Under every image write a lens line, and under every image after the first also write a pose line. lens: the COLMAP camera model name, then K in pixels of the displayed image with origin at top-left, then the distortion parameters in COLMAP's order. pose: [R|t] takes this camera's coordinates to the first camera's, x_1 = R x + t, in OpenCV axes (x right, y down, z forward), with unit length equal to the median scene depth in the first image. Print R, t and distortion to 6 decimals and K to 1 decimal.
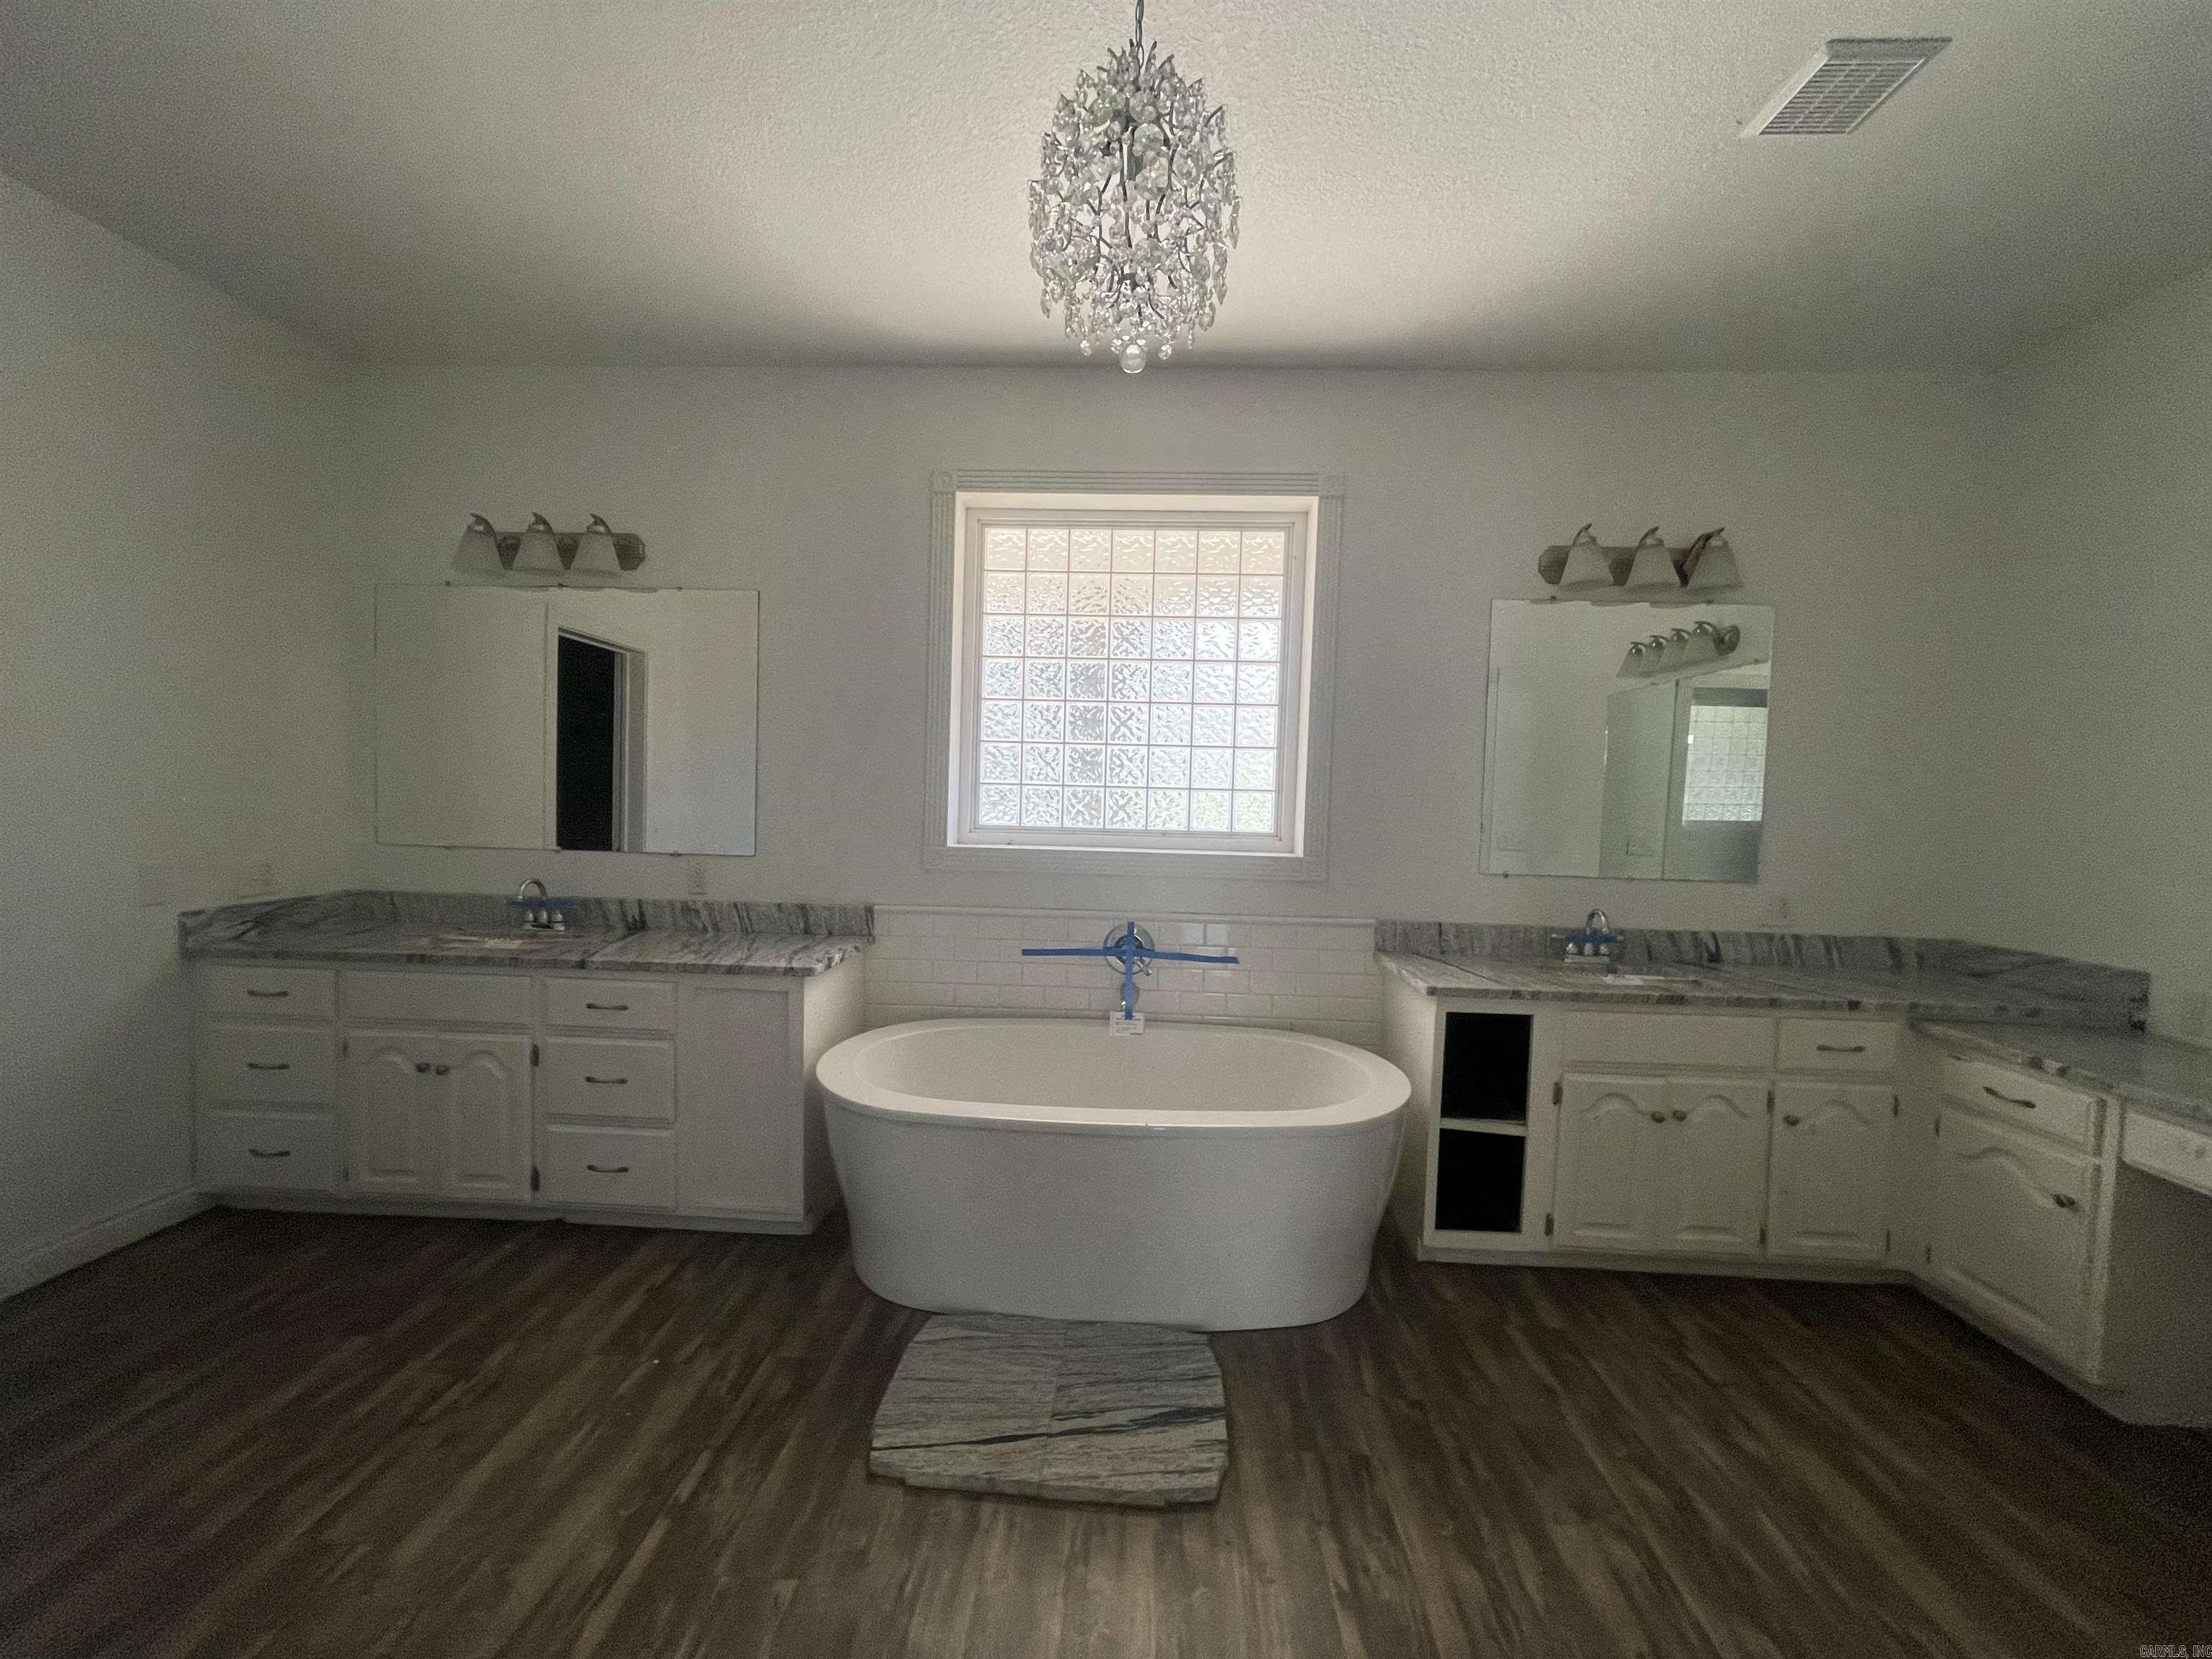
lens RADIAL K [[898.2, 0, 1105.9], [0, 898.2, 832.6], [0, 0, 1]] dist [-0.002428, -0.000152]
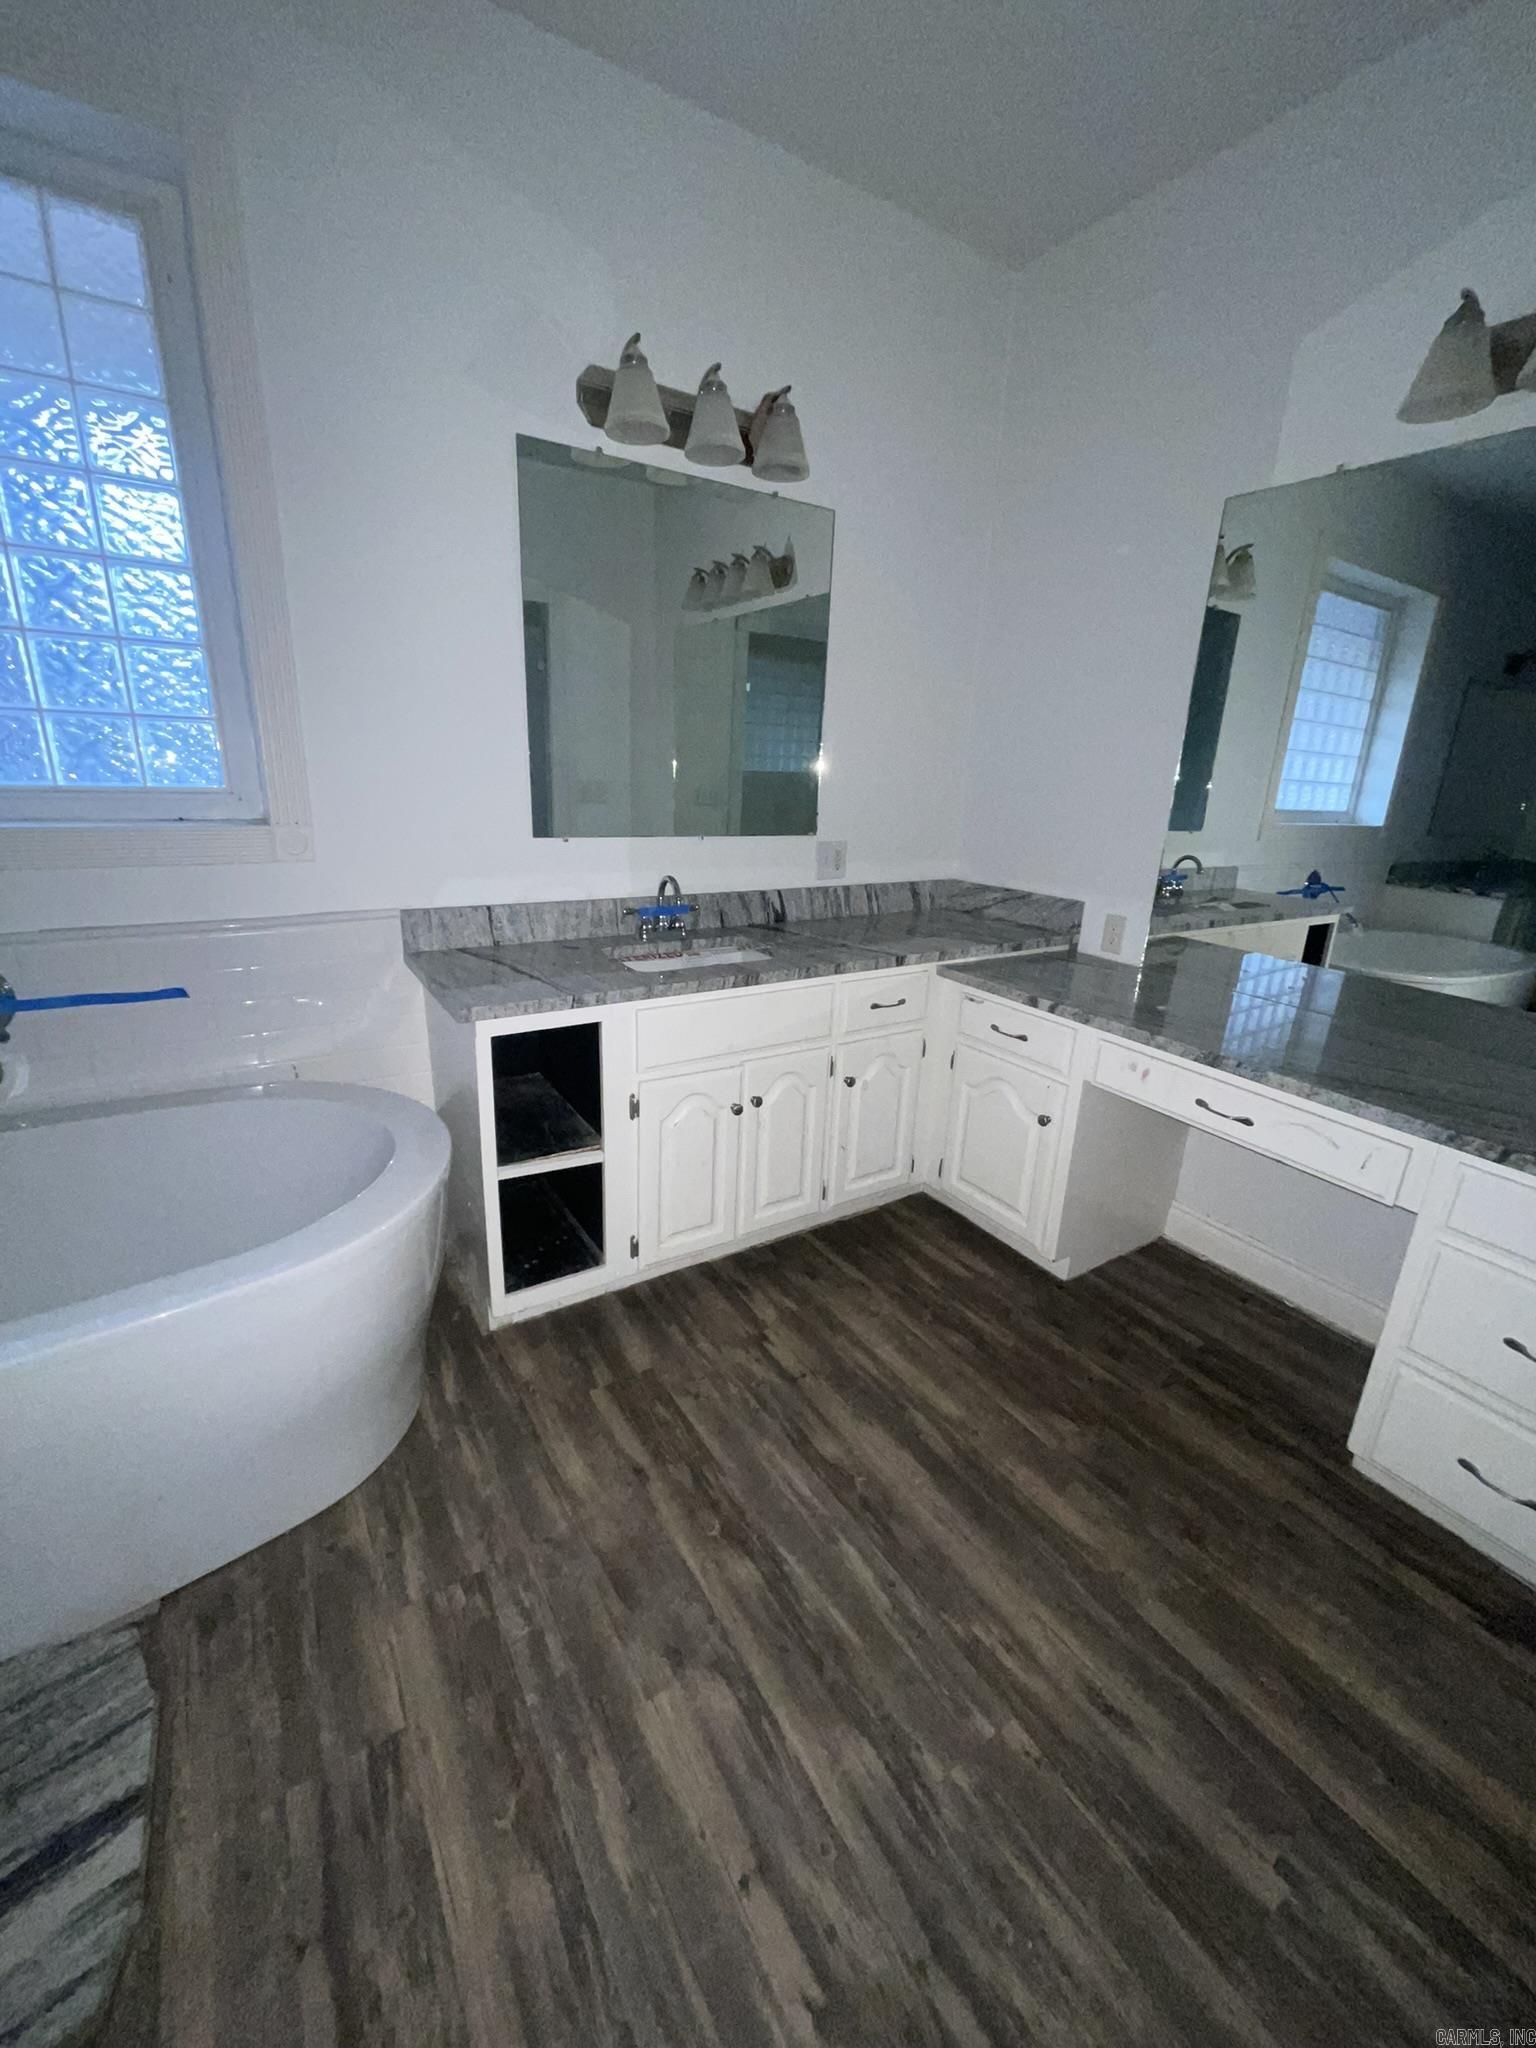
lens RADIAL K [[831.6, 0, 772.1], [0, 831.6, 1020.4], [0, 0, 1]] dist [-0.002428, -0.000152]
pose [[0.817810, -0.166034, 0.551017, 0.213142], [0.004864, 0.959437, 0.281882, -0.006096], [-0.575468, -0.227845, 0.785444, 0.367392]]
